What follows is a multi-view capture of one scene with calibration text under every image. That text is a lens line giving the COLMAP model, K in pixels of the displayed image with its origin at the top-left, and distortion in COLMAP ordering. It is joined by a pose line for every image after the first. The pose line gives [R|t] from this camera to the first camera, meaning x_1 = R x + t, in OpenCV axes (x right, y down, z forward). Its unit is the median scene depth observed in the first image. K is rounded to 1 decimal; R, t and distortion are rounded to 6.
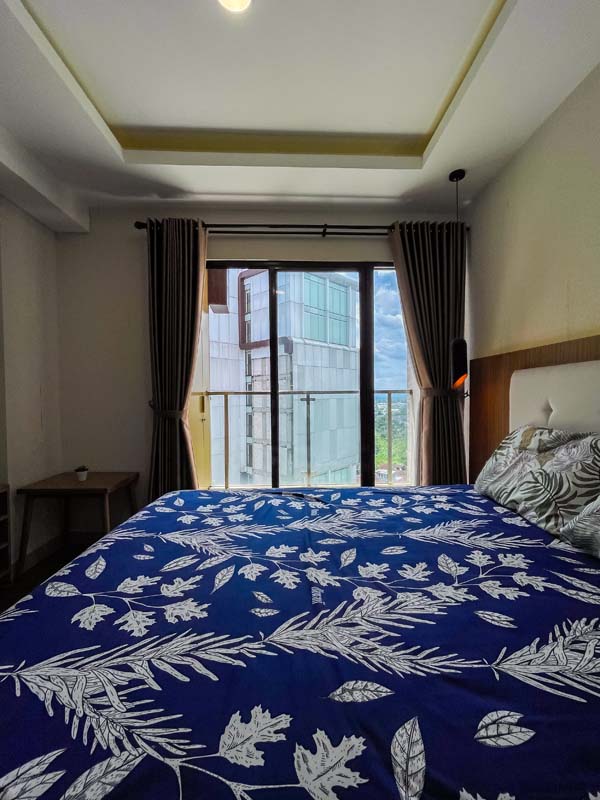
lens RADIAL K [[337.2, 0, 305.5], [0, 337.2, 398.9], [0, 0, 1]] dist [0.002855, 0.001090]
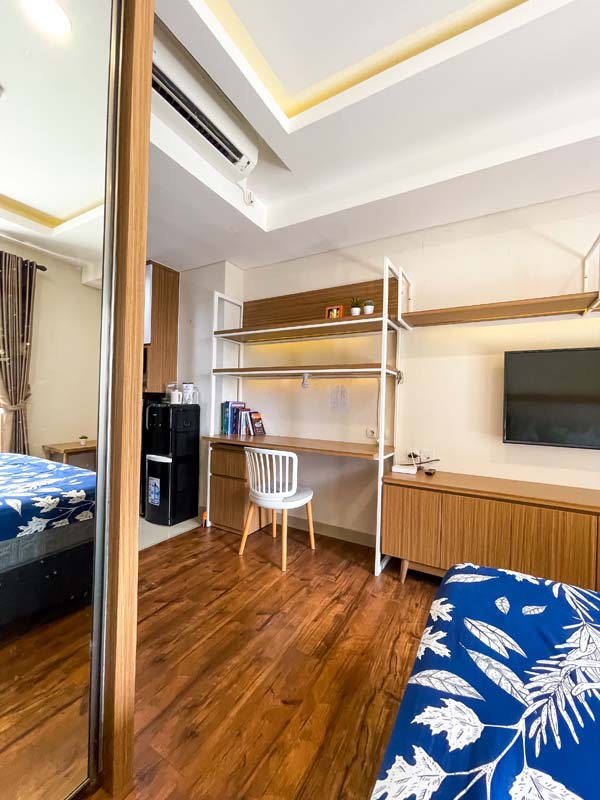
lens RADIAL K [[324.0, 0, 304.4], [0, 324.0, 400.3], [0, 0, 1]] dist [-0.003238, 0.000314]
pose [[-0.518403, -0.013169, -0.855035, 0.369770], [-0.035203, 0.999362, 0.005952, 0.029392], [0.854412, 0.033186, -0.518536, 0.398951]]
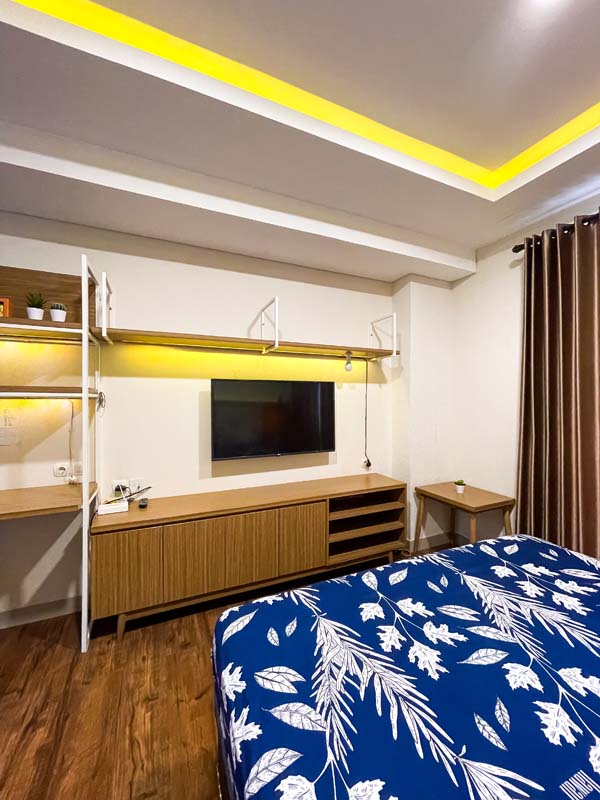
lens RADIAL K [[324.0, 0, 306.0], [0, 324.0, 400.8], [0, 0, 1]] dist [-0.003238, 0.000314]
pose [[0.384604, 0.000868, -0.923081, 0.324583], [-0.009604, 0.999949, -0.003061, -0.134158], [0.923032, 0.010043, 0.384593, 0.180401]]
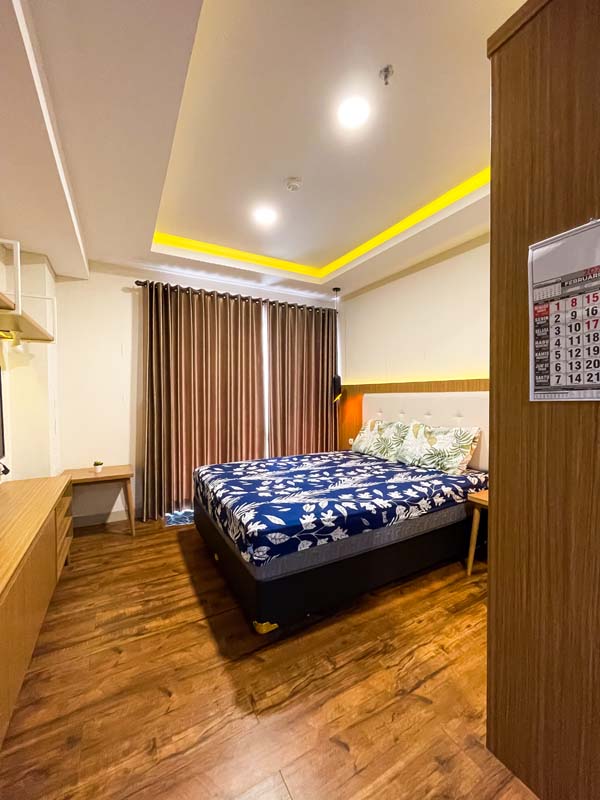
lens RADIAL K [[324.0, 0, 303.5], [0, 324.0, 401.4], [0, 0, 1]] dist [-0.003238, 0.000314]
pose [[0.880468, -0.000880, 0.474105, -1.122890], [-0.000981, 0.999993, 0.003679, -0.077636], [-0.474105, -0.003704, 0.880461, -1.006928]]
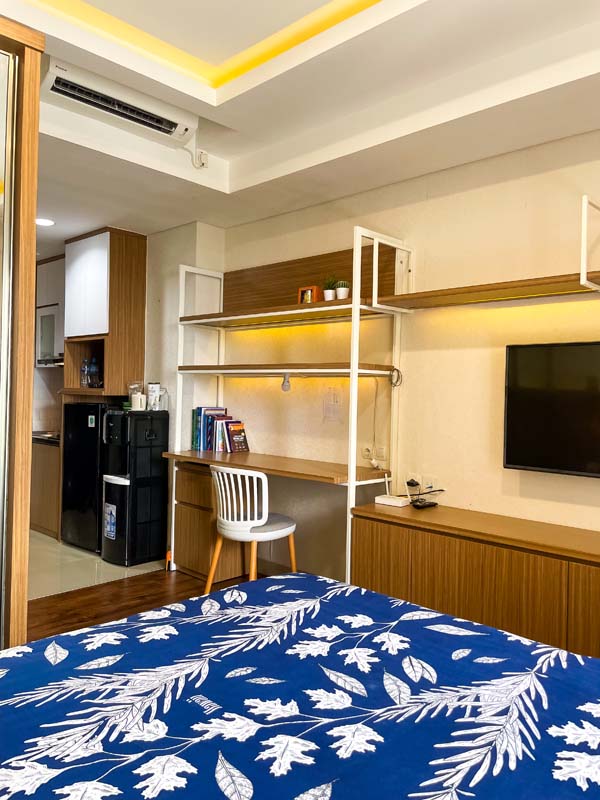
lens RADIAL K [[595.0, 0, 302.0], [0, 595.0, 390.5], [0, 0, 1]] dist [0.058098, -0.083232]
pose [[-0.701950, -0.015338, -0.712061, 0.628439], [-0.029769, 0.999526, 0.007816, -0.078556], [0.711604, 0.026683, -0.702074, 1.561053]]
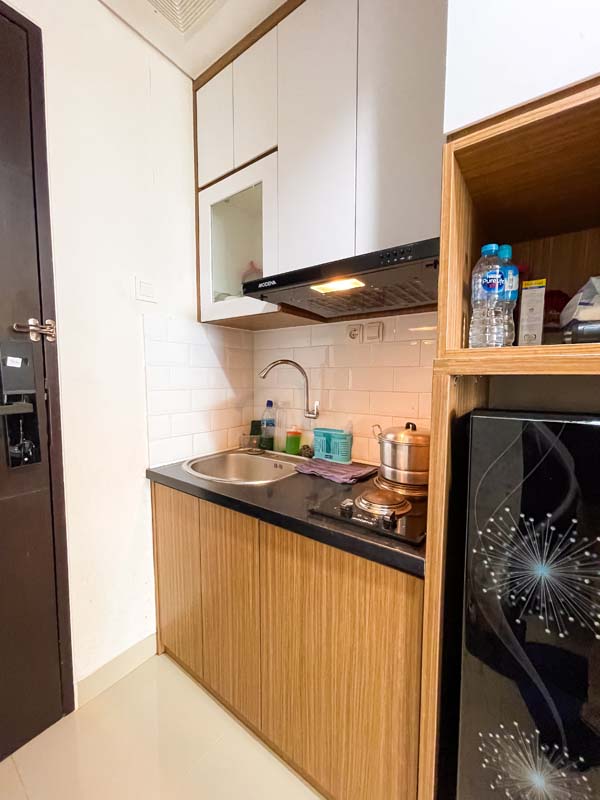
lens RADIAL K [[324.0, 0, 306.9], [0, 324.0, 401.8], [0, 0, 1]] dist [-0.003238, 0.000314]
pose [[-0.611283, 0.057475, -0.789323, -0.642127], [-0.014714, 0.996362, 0.083945, 0.035670], [0.791275, 0.062928, -0.608213, -2.550985]]
